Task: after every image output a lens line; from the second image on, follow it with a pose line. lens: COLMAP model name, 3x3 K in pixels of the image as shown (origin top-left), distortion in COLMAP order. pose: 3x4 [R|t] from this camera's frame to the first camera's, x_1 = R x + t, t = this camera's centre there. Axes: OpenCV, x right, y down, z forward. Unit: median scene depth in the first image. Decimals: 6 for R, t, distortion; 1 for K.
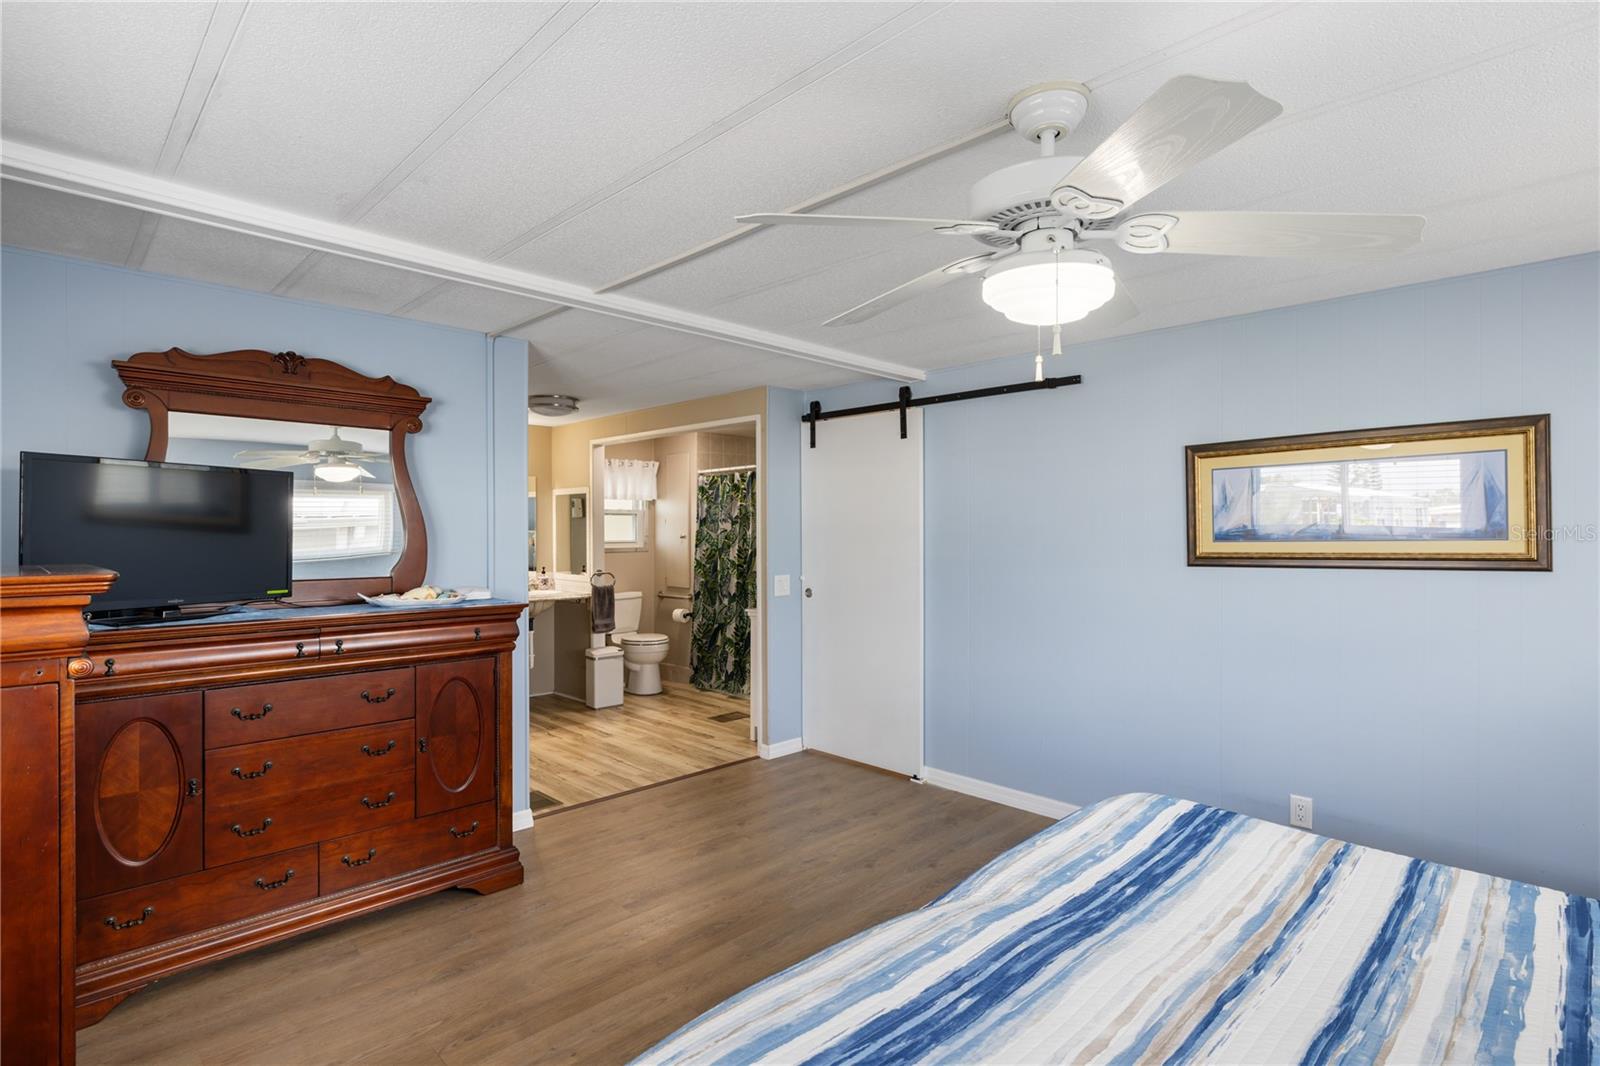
lens RADIAL K [[787.0, 0, 800.0], [0, 787.0, 533.0], [0, 0, 1]] dist [-0.000486, 0.000077]
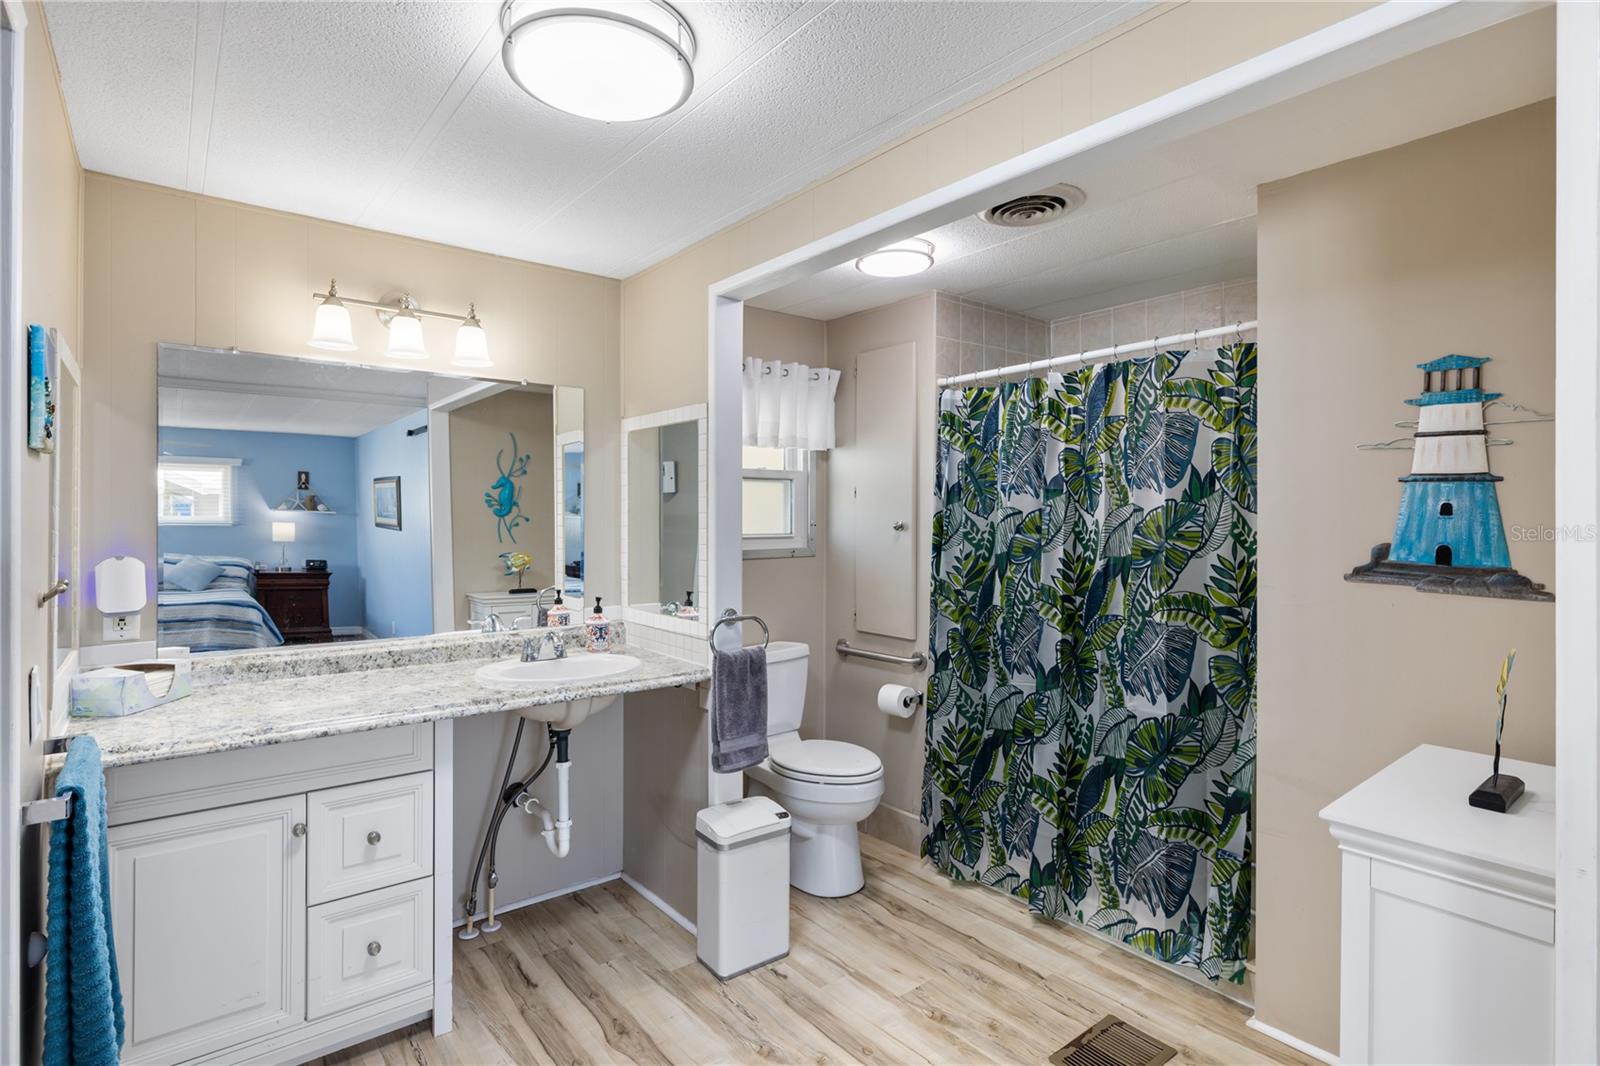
lens RADIAL K [[817.1, 0, 804.2], [0, 817.1, 521.1], [0, 0, 1]] dist [-0.001678, 0.000676]
pose [[0.994342, 0.004845, -0.106112, -0.161263], [-0.004765, 0.999988, 0.001008, 0.001578], [0.106115, -0.000497, 0.994354, 0.548042]]
